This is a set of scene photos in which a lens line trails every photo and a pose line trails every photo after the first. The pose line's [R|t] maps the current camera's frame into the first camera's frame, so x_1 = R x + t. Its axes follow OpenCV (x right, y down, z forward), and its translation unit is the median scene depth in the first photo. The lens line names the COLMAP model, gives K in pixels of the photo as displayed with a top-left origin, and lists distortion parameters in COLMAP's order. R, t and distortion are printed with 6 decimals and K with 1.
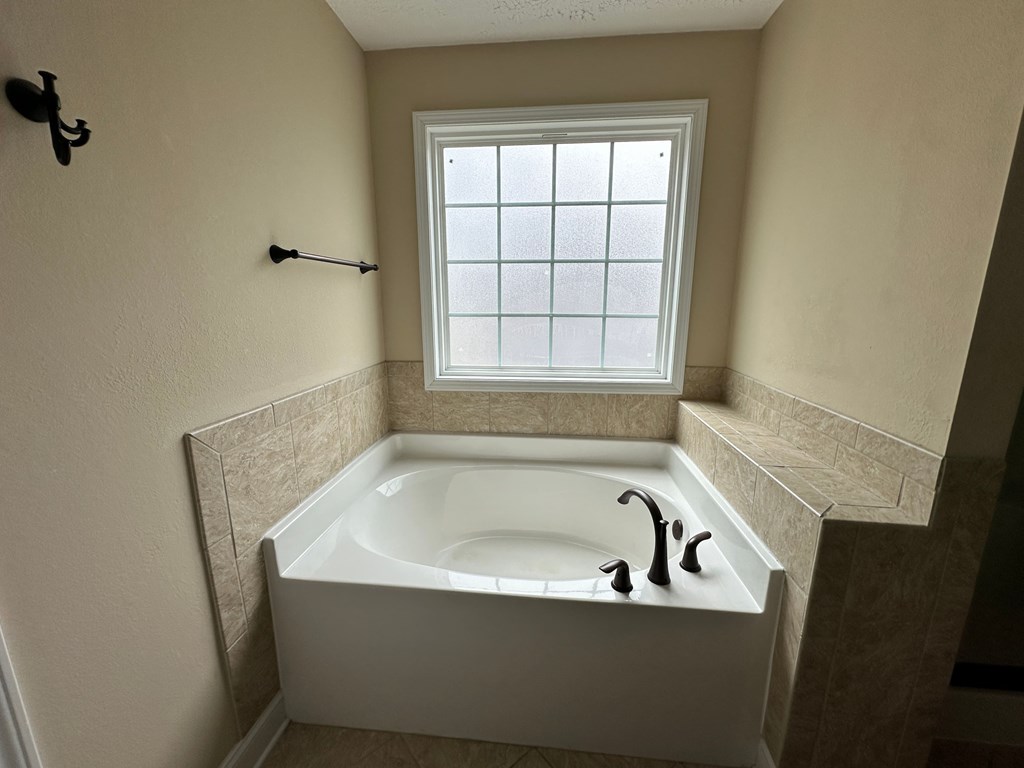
lens RADIAL K [[409.1, 0, 511.0], [0, 409.1, 383.7], [0, 0, 1]] dist [-0.006619, 0.001282]
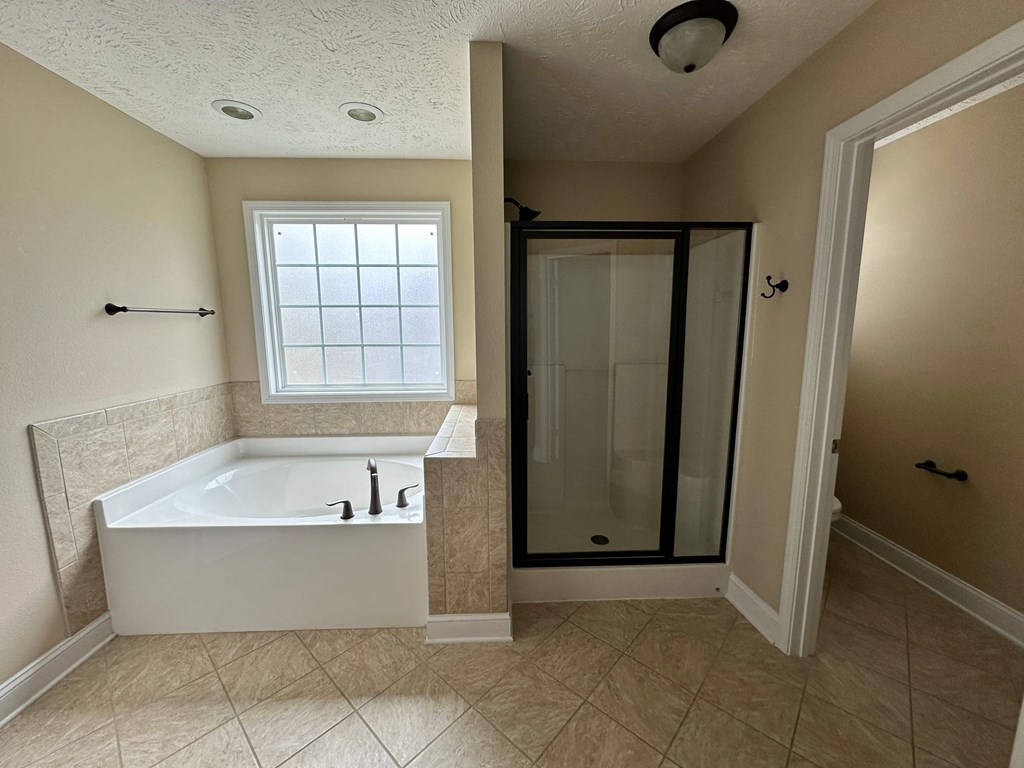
lens RADIAL K [[409.1, 0, 513.4], [0, 409.1, 384.6], [0, 0, 1]] dist [-0.006619, 0.001282]
pose [[0.990525, -0.025139, 0.135015, 0.516311], [0.033024, 0.997858, -0.056475, 0.069196], [-0.133306, 0.060399, 0.989233, -0.498526]]
